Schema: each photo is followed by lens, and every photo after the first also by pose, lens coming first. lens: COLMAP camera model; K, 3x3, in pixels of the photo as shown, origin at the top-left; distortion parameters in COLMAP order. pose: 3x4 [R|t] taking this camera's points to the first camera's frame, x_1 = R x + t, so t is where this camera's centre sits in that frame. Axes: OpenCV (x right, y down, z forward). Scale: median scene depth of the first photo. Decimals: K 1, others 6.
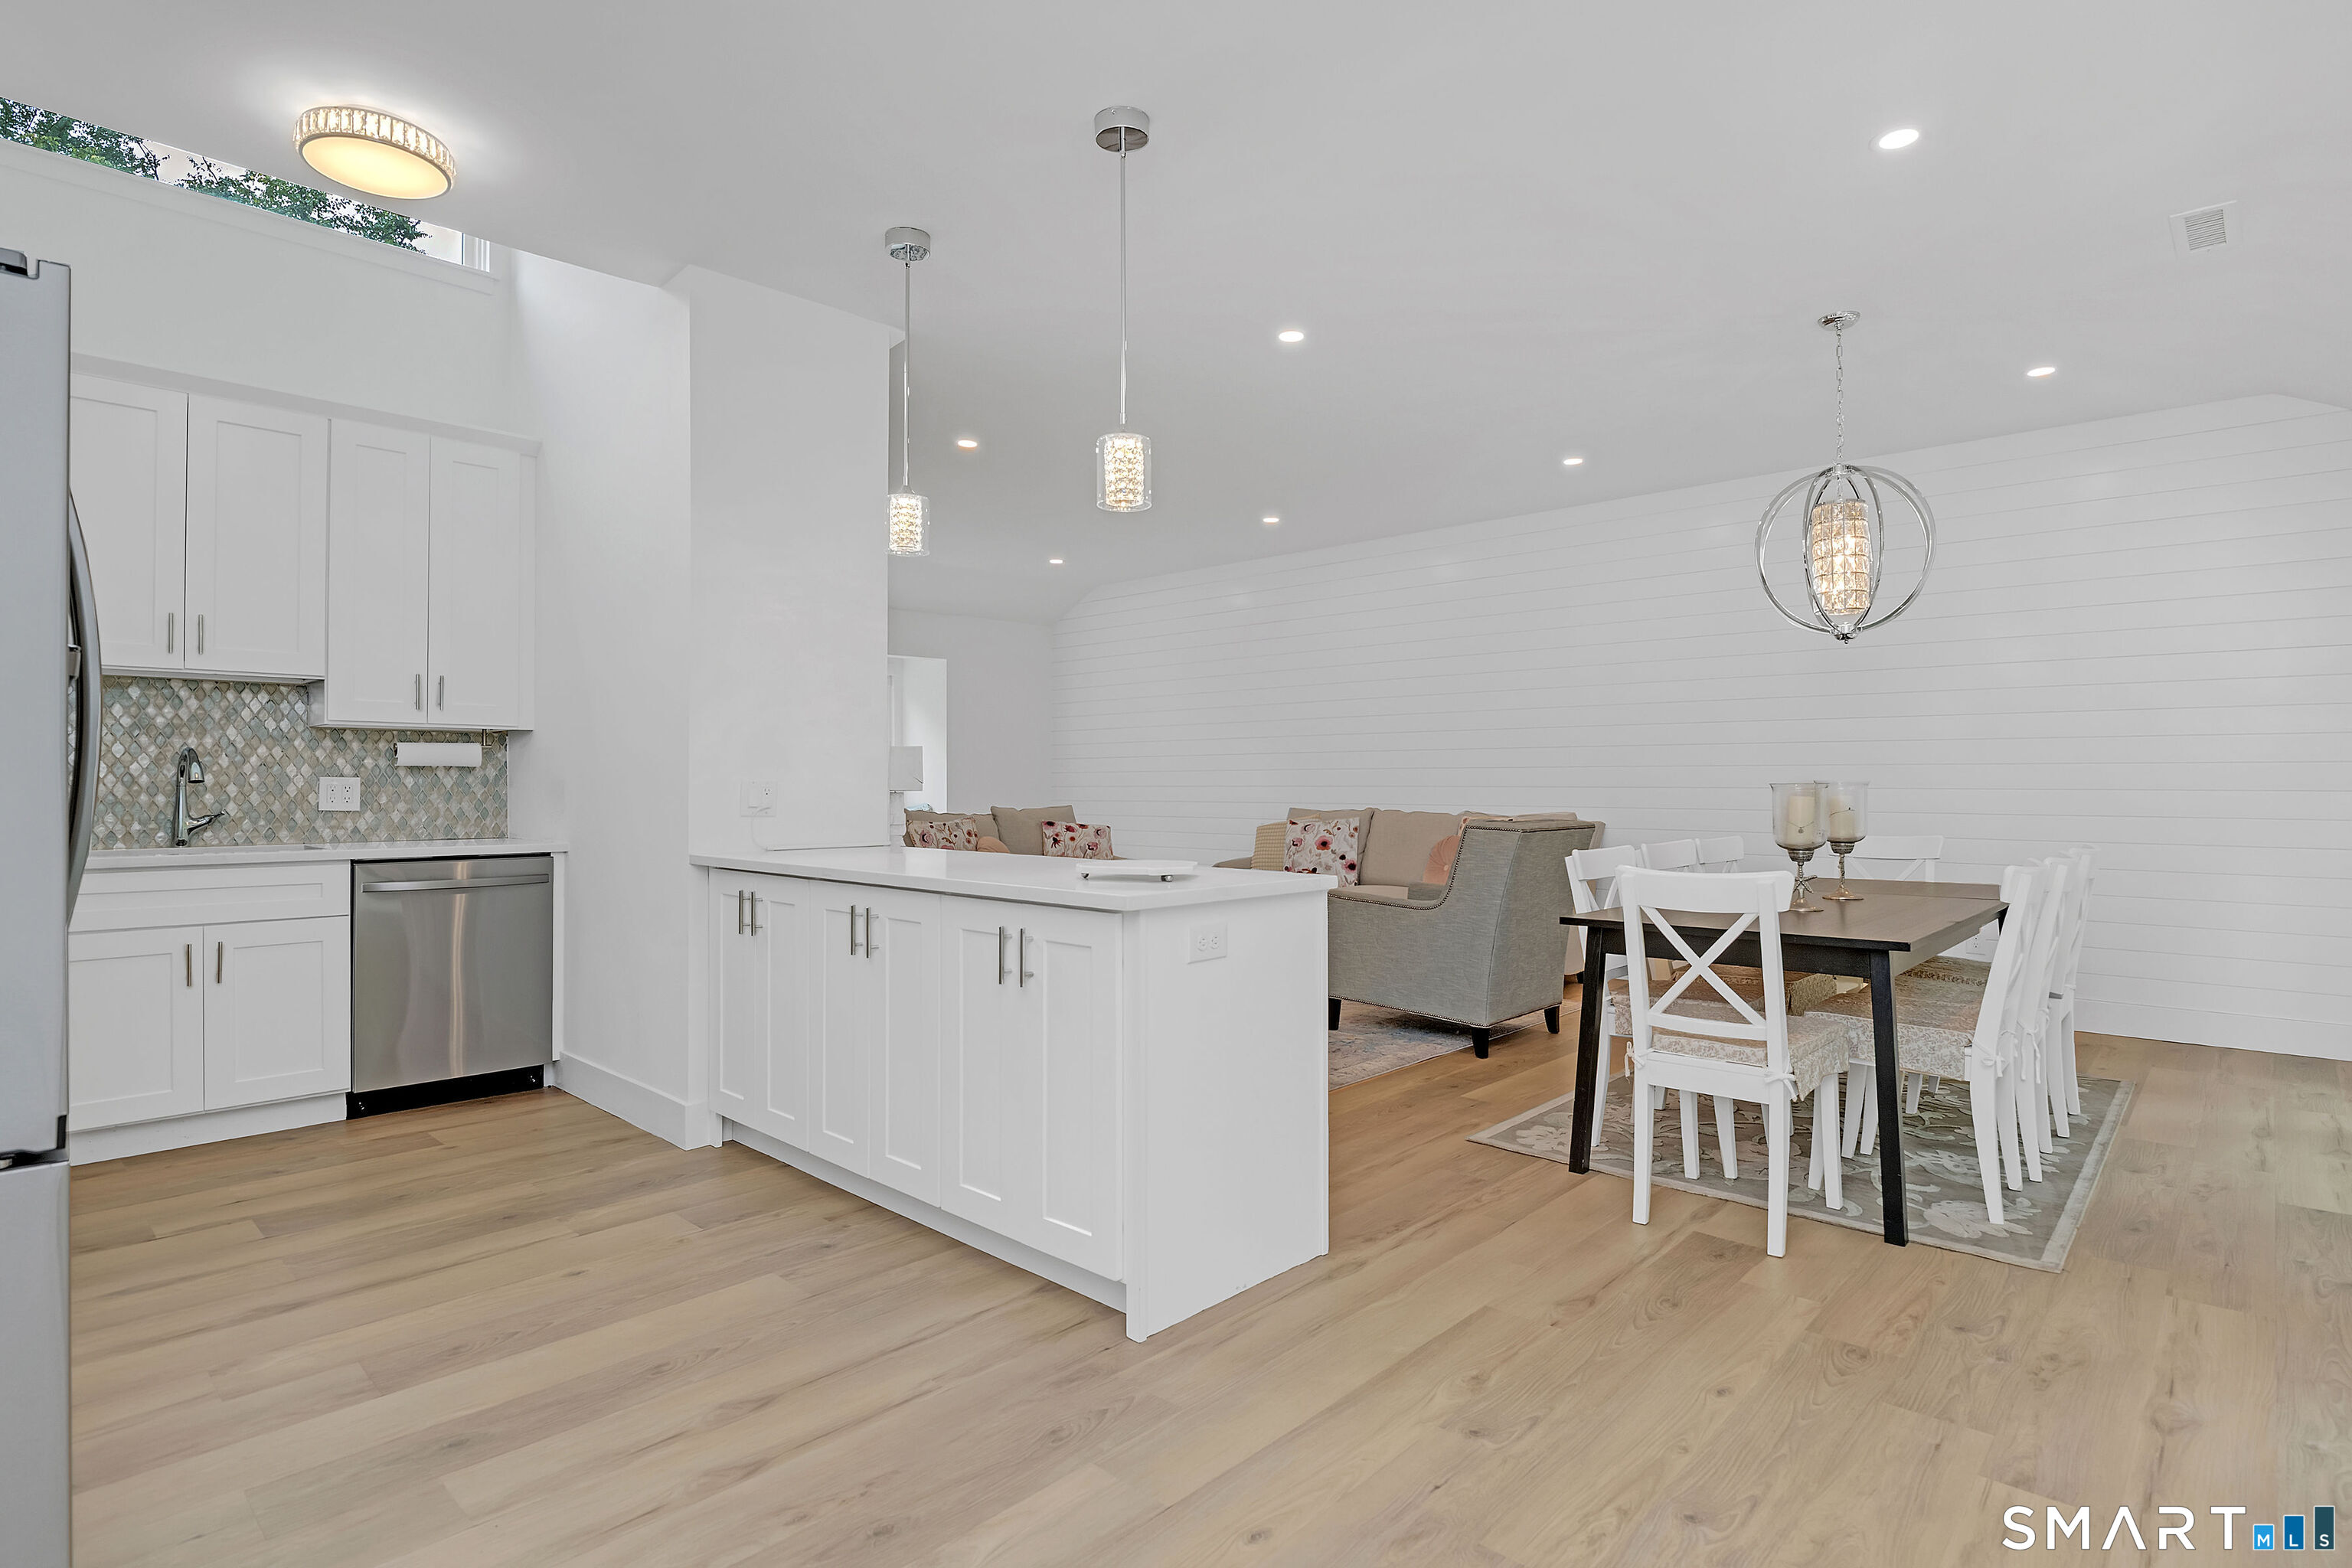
lens RADIAL K [[1169.1, 0, 1184.9], [0, 1169.1, 772.4], [0, 0, 1]] dist [-0.011257, -0.003981]
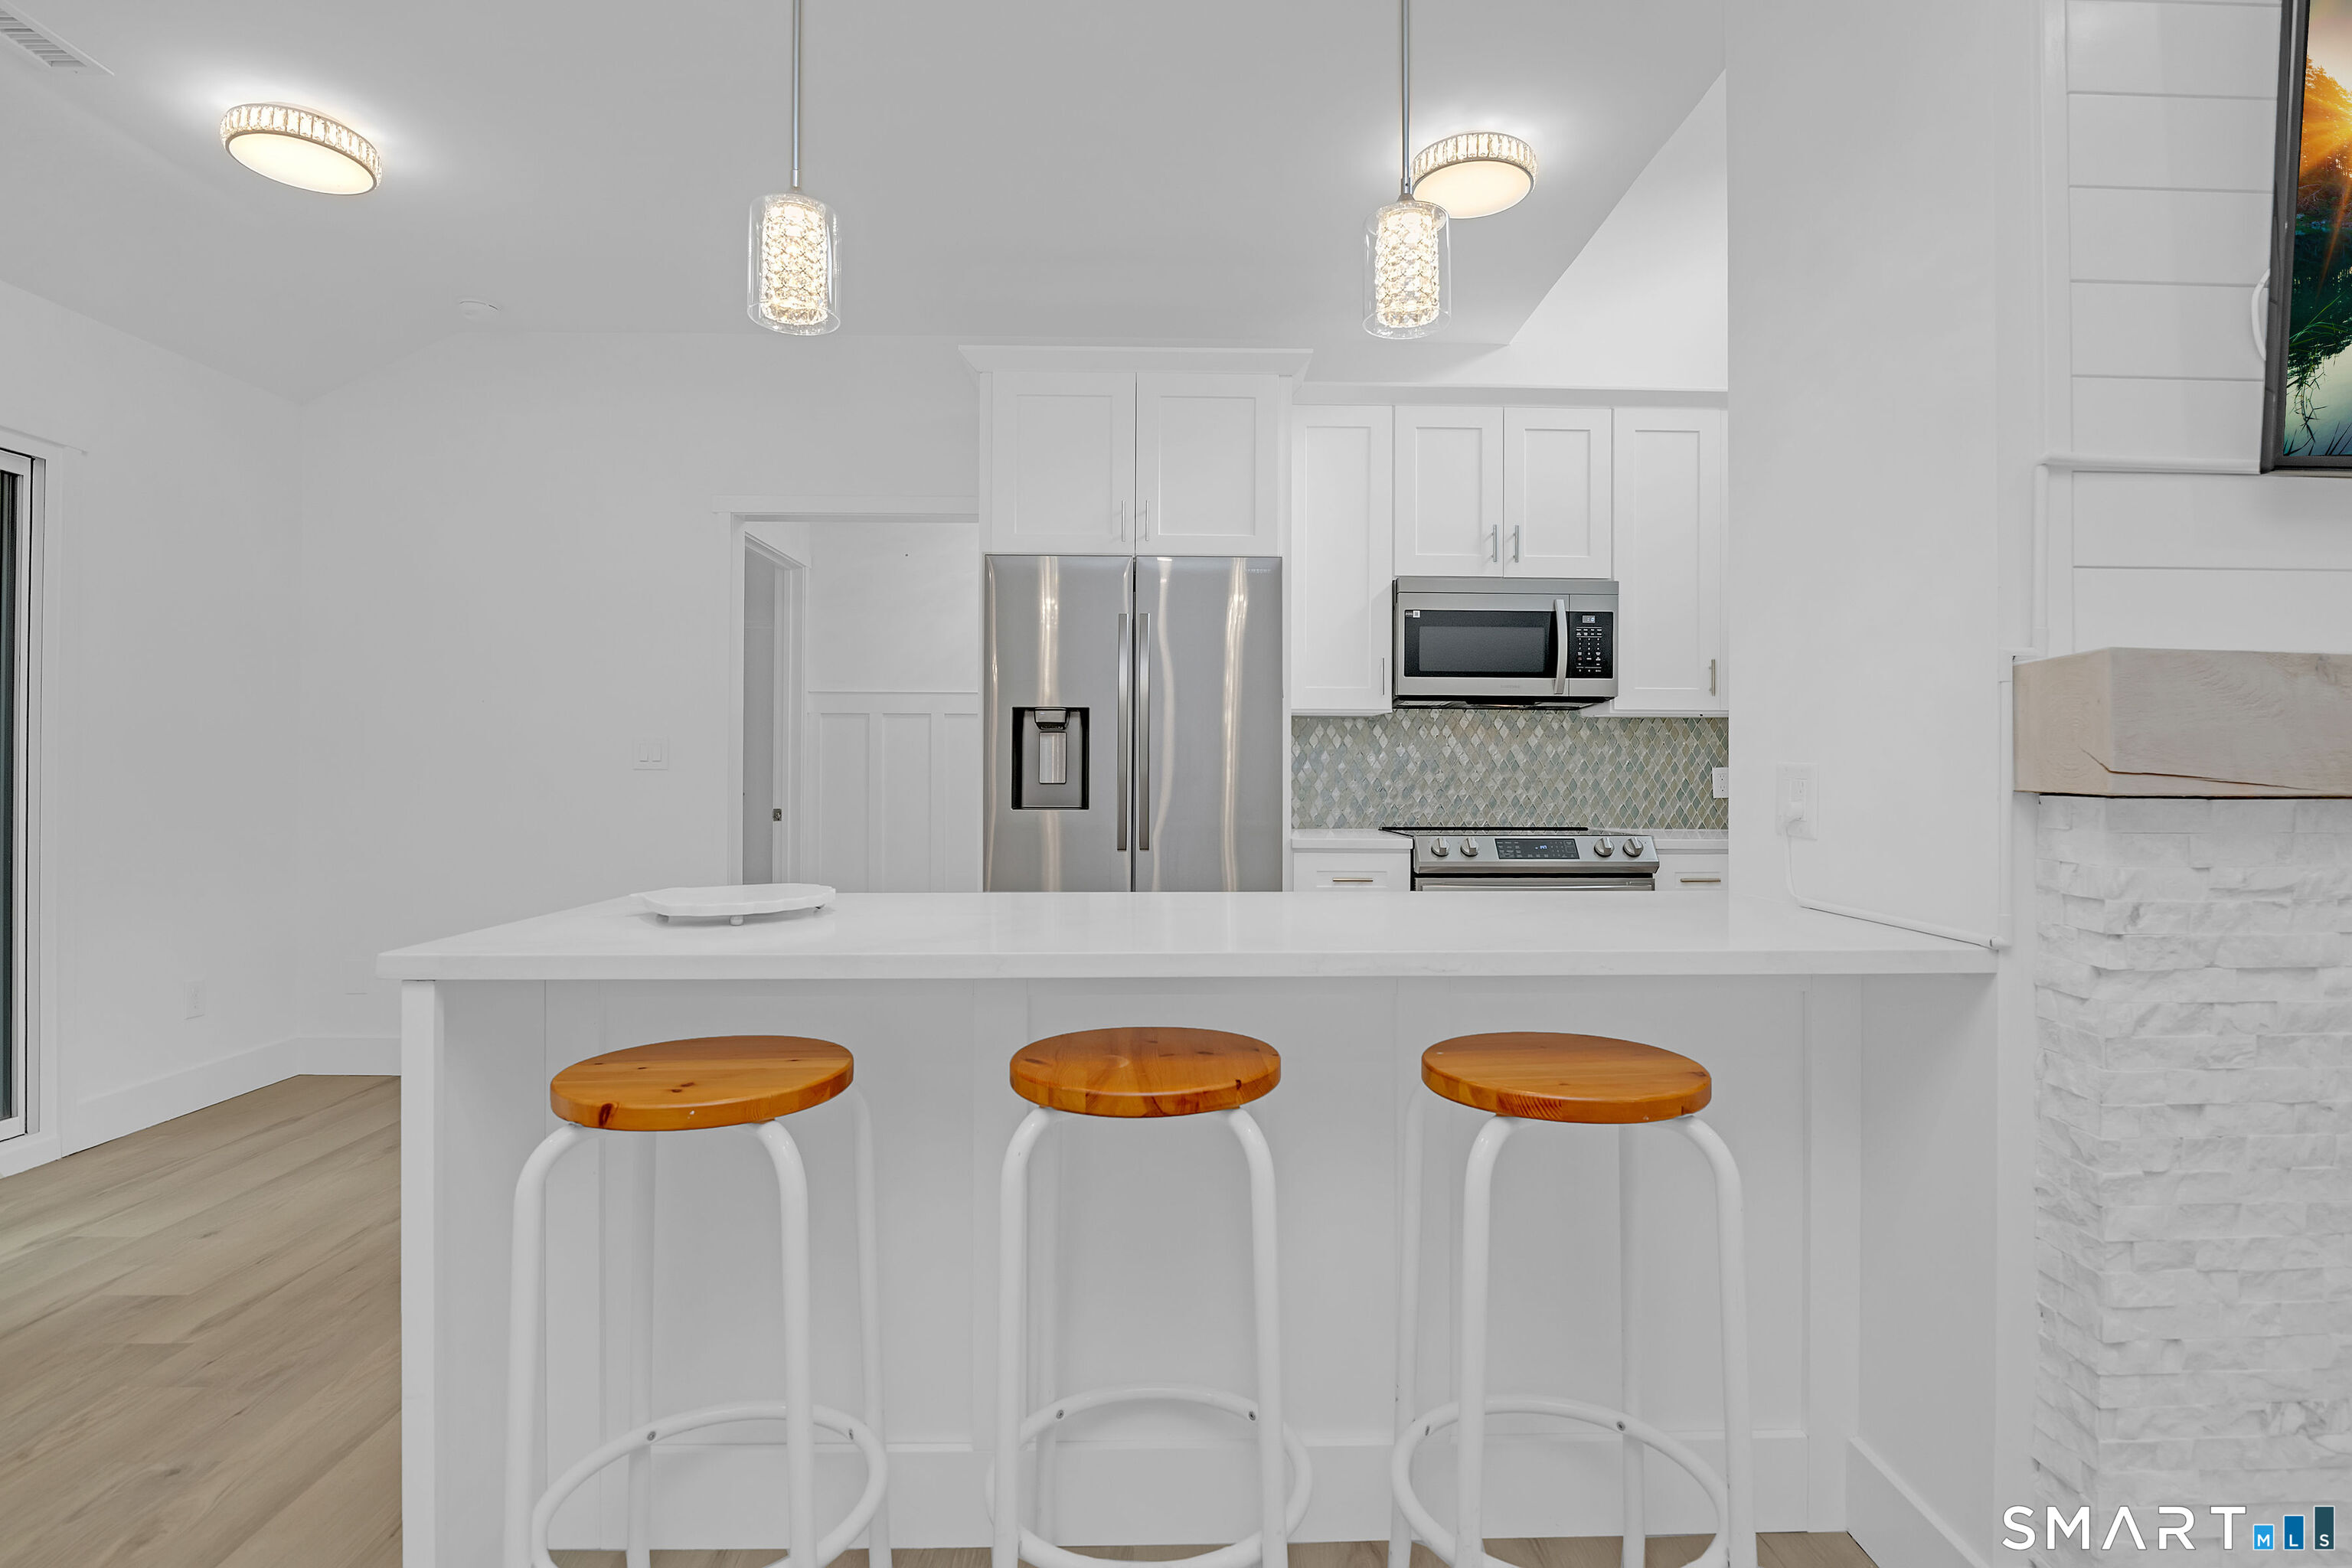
lens RADIAL K [[1169.1, 0, 1191.8], [0, 1169.1, 755.7], [0, 0, 1]] dist [-0.011257, -0.003981]
pose [[-0.704341, -0.011739, -0.709765, 0.157236], [0.003659, 0.999790, -0.020167, 0.010986], [0.709852, -0.016802, -0.704150, 1.051794]]
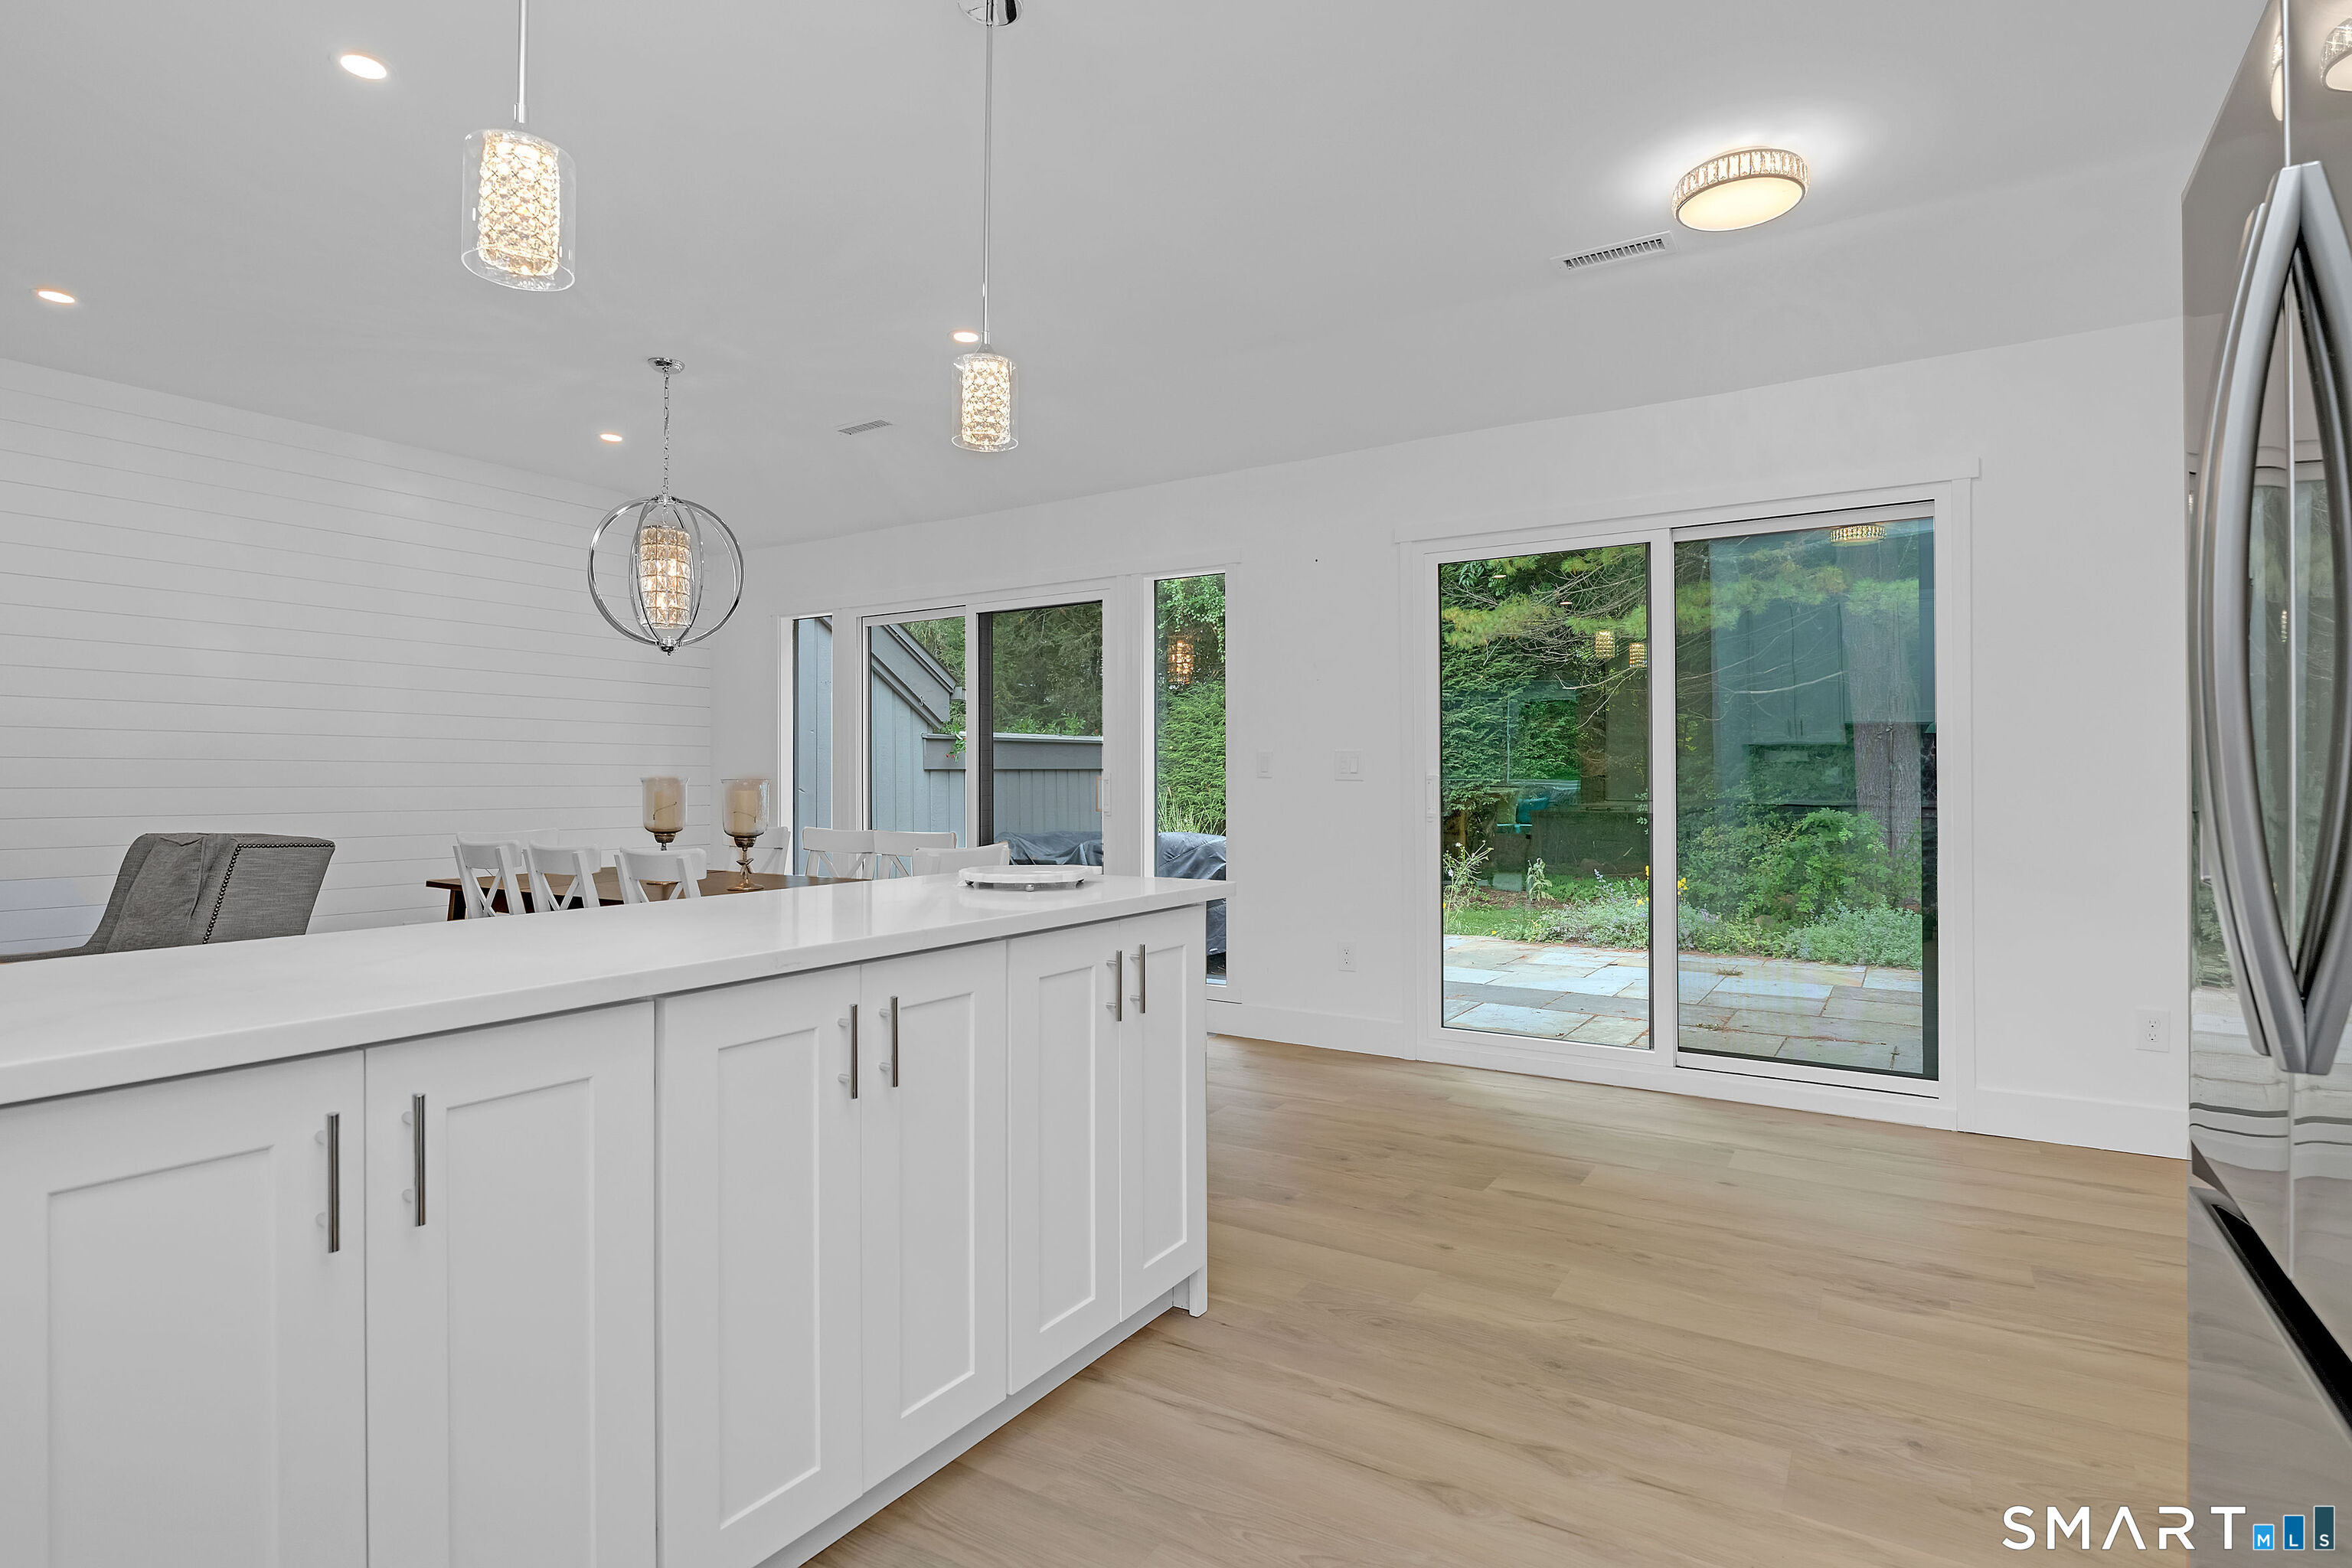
lens RADIAL K [[1169.1, 0, 1201.6], [0, 1169.1, 766.2], [0, 0, 1]] dist [-0.011257, -0.003981]
pose [[-0.191821, 0.015409, 0.981309, -0.589712], [-0.002392, 0.999866, -0.016168, 0.012277], [-0.981427, -0.005448, -0.191758, 0.667454]]
